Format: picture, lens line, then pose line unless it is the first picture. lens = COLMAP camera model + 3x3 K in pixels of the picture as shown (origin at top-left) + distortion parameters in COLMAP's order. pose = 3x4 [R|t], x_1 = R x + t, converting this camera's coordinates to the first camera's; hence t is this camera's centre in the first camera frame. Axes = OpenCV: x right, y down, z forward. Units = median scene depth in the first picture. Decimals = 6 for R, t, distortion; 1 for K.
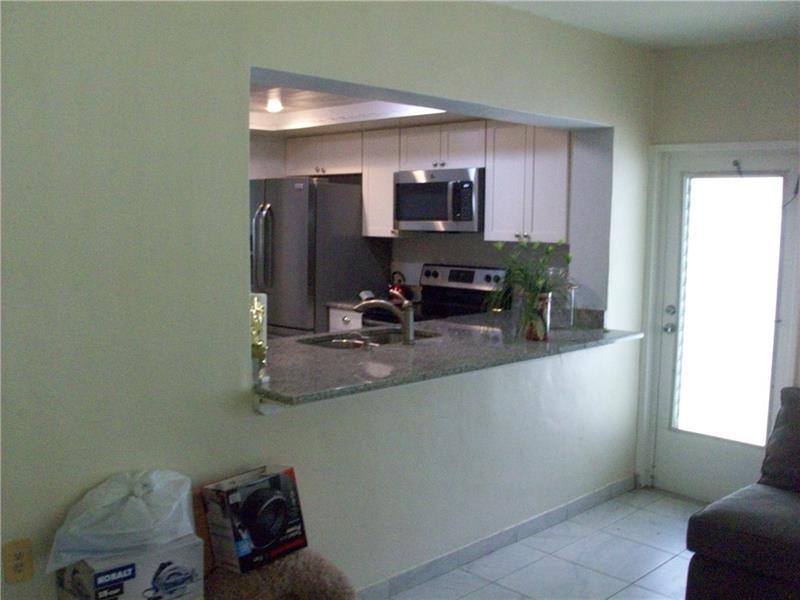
lens RADIAL K [[808.3, 0, 400.0], [0, 808.3, 300.0], [0, 0, 1]] dist [-0.124140, 0.008832]
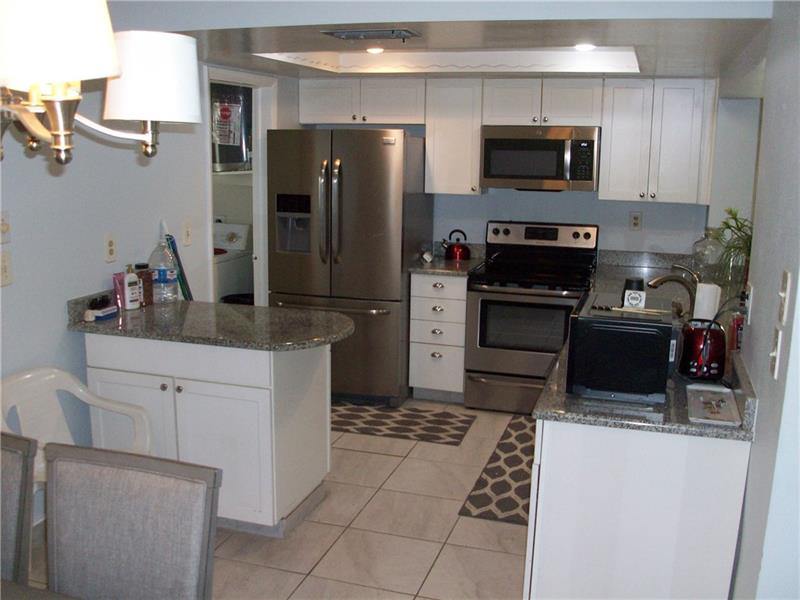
lens RADIAL K [[812.2, 0, 400.0], [0, 812.2, 300.0], [0, 0, 1]] dist [-0.117188, 0.007072]
pose [[0.883106, -0.082901, 0.461791, -0.540452], [0.040910, 0.994123, 0.100233, -0.054776], [-0.467386, -0.069624, 0.881307, 0.202474]]
